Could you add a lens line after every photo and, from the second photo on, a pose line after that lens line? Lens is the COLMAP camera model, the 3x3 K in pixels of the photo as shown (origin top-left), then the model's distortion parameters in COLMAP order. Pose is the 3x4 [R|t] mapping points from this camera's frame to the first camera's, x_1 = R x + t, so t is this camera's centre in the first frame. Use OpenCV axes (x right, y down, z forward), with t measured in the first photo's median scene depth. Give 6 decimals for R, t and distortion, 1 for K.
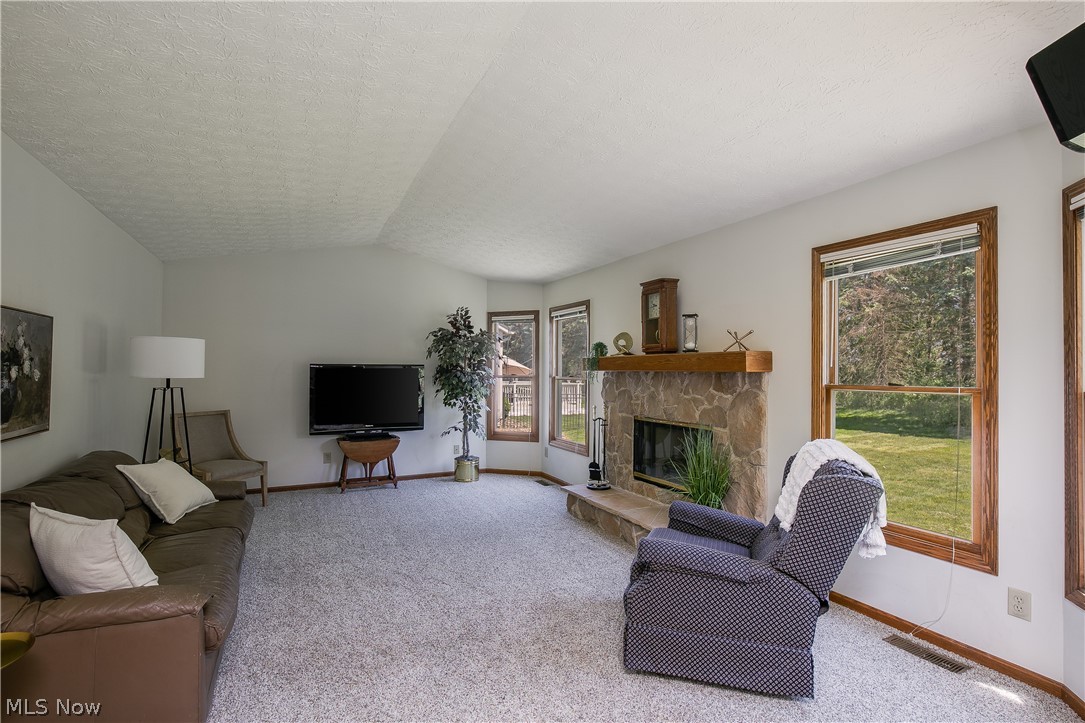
lens RADIAL K [[499.4, 0, 545.3], [0, 499.4, 364.0], [0, 0, 1]] dist [-0.015810, 0.001523]
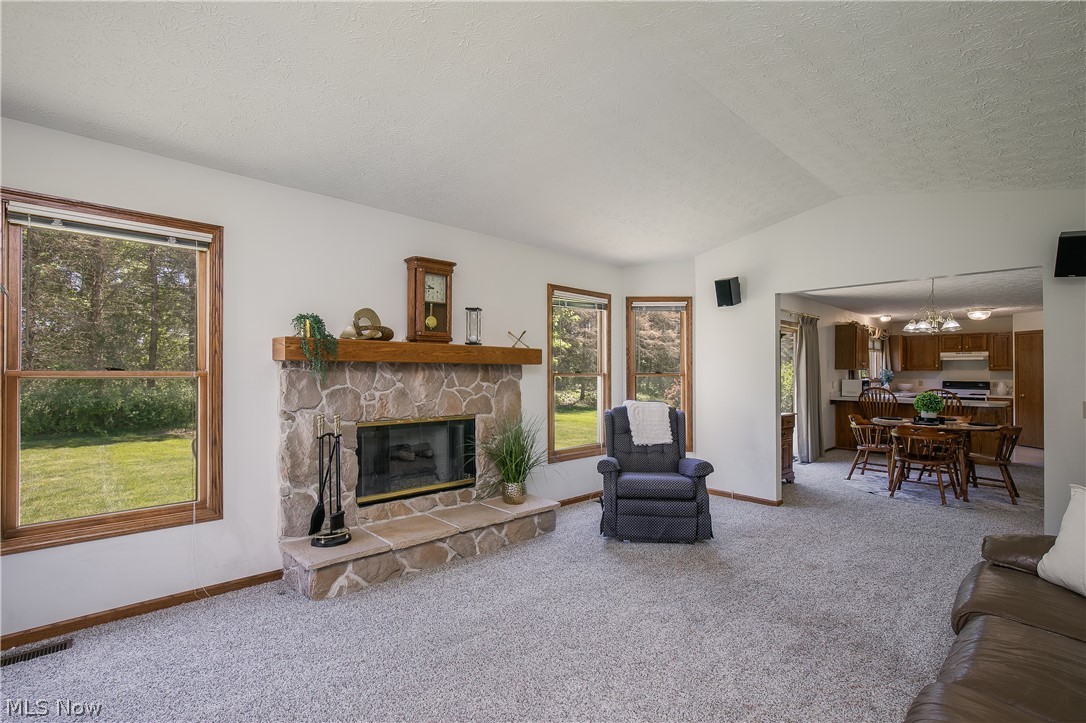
lens RADIAL K [[499.9, 0, 539.9], [0, 499.9, 367.7], [0, 0, 1]] dist [-0.015810, 0.001523]
pose [[-0.257664, 0.005468, 0.966219, -0.608744], [-0.018917, 0.999764, -0.010702, 0.025918], [-0.966049, -0.021036, -0.257500, 0.936418]]
